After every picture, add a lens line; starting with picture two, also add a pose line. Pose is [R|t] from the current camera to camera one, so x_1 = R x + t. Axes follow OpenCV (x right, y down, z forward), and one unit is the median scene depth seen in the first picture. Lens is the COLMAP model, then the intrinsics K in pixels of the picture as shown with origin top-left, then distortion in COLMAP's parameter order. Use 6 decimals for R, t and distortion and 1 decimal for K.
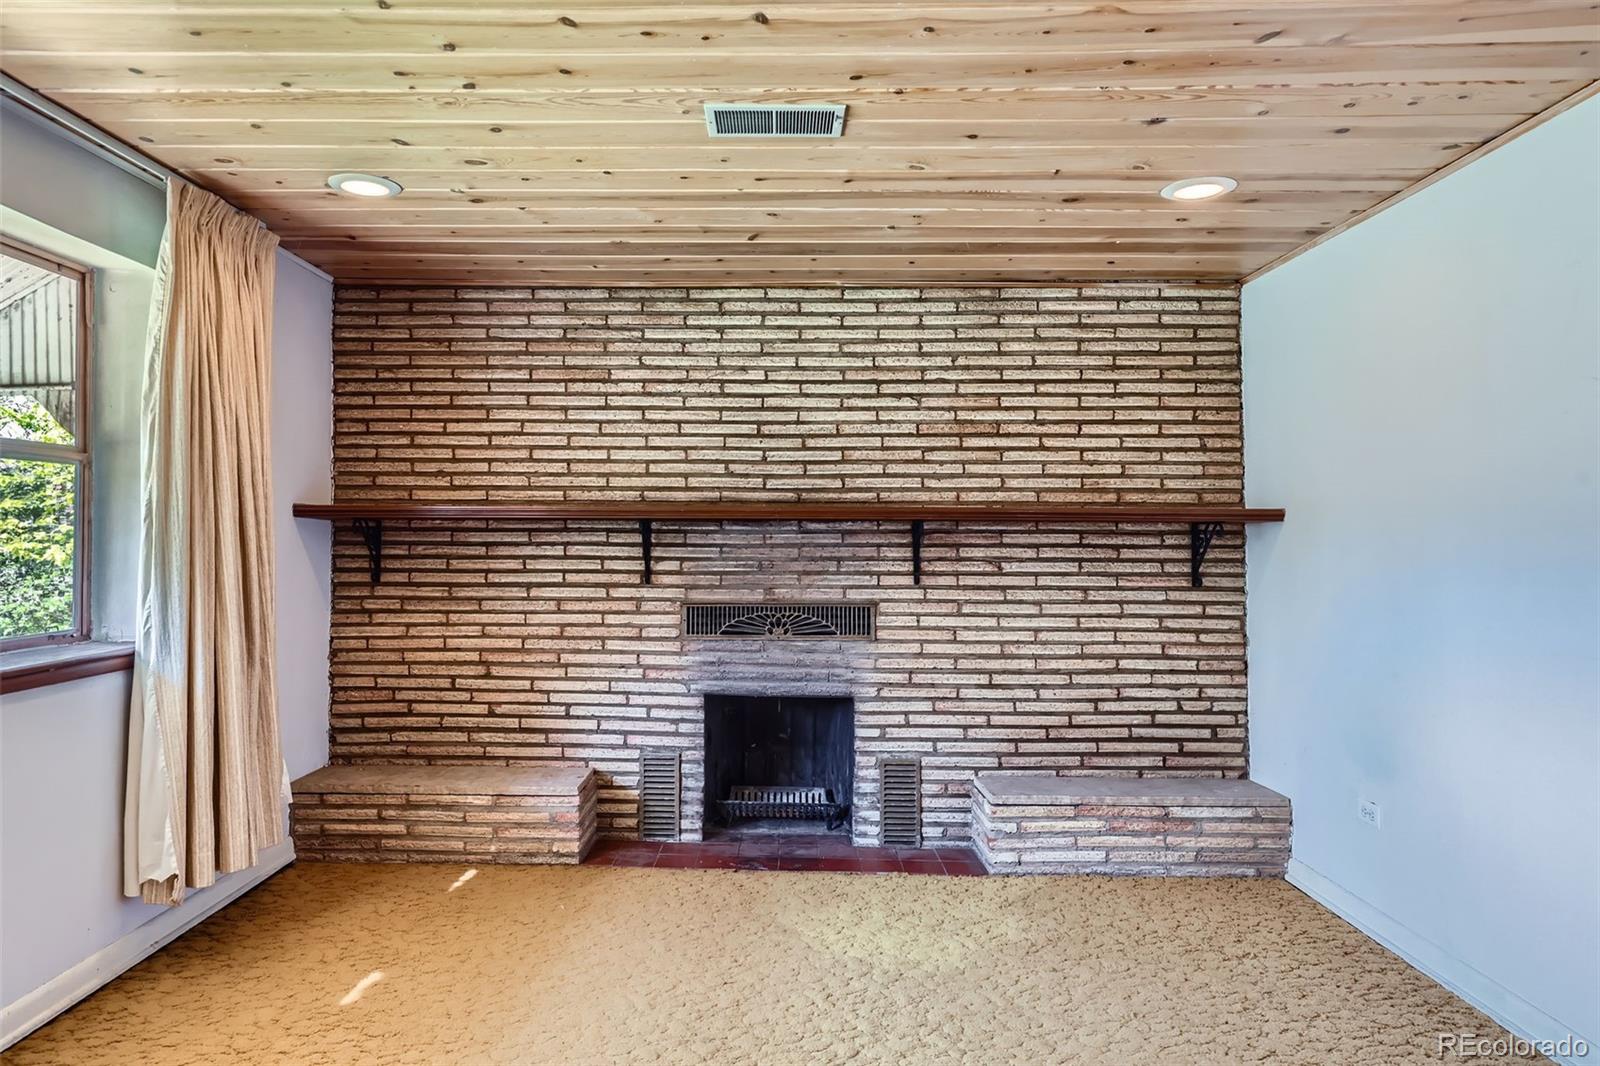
lens RADIAL K [[951.9, 0, 764.5], [0, 951.9, 517.2], [0, 0, 1]] dist [0.018359, -0.002948]
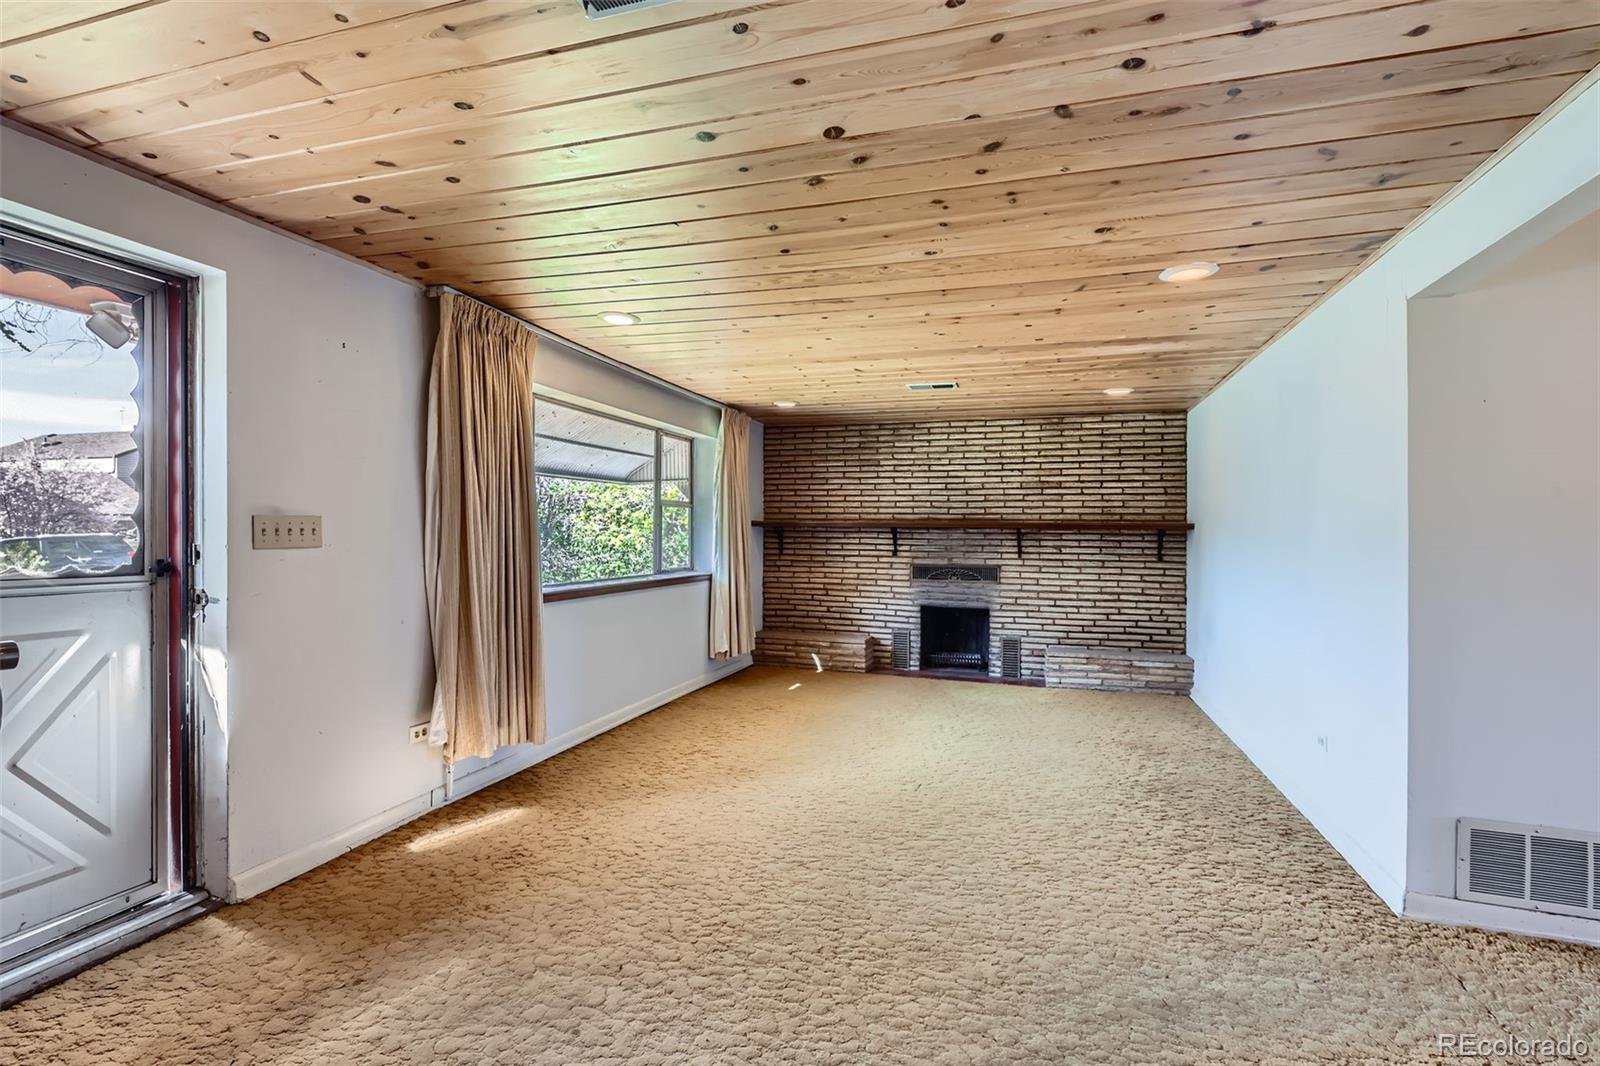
lens RADIAL K [[734.9, 0, 804.6], [0, 734.9, 532.6], [0, 0, 1]] dist [-0.000402, -0.000950]
pose [[0.958619, 0.004879, -0.284650, 0.165944], [0.000335, 0.999833, 0.018264, -0.016883], [0.284692, -0.017604, 0.958457, -0.728044]]
